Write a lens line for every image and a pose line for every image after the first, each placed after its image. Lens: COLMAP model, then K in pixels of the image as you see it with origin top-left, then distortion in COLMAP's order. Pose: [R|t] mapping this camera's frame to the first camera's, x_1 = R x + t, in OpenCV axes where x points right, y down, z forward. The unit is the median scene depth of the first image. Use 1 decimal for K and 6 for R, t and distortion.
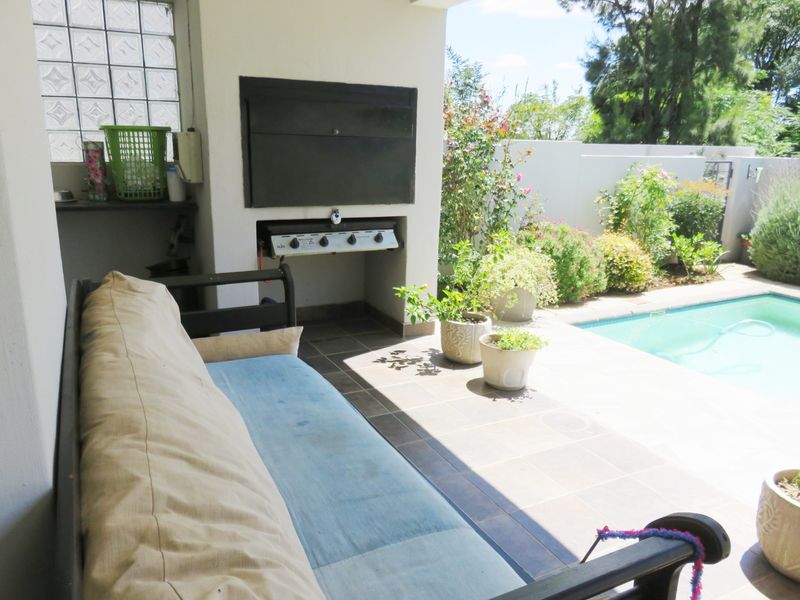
lens RADIAL K [[598.9, 0, 399.2], [0, 598.9, 300.5], [0, 0, 1]] dist [-0.003380, 0.001060]
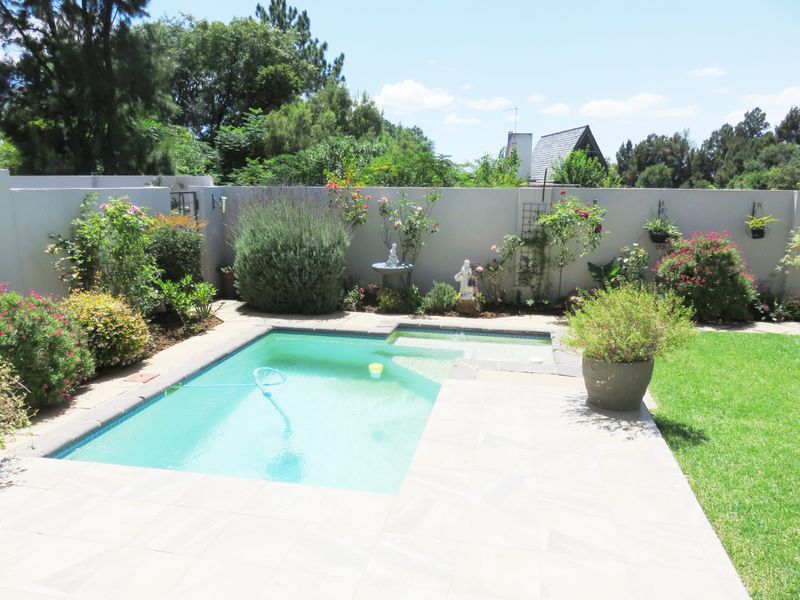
lens RADIAL K [[598.9, 0, 400.5], [0, 598.9, 298.3], [0, 0, 1]] dist [-0.003380, 0.001060]
pose [[0.641662, -0.162860, 0.749497, 0.045380], [0.205310, 0.978007, 0.036743, -0.043849], [-0.738998, 0.130303, 0.660987, 0.192106]]
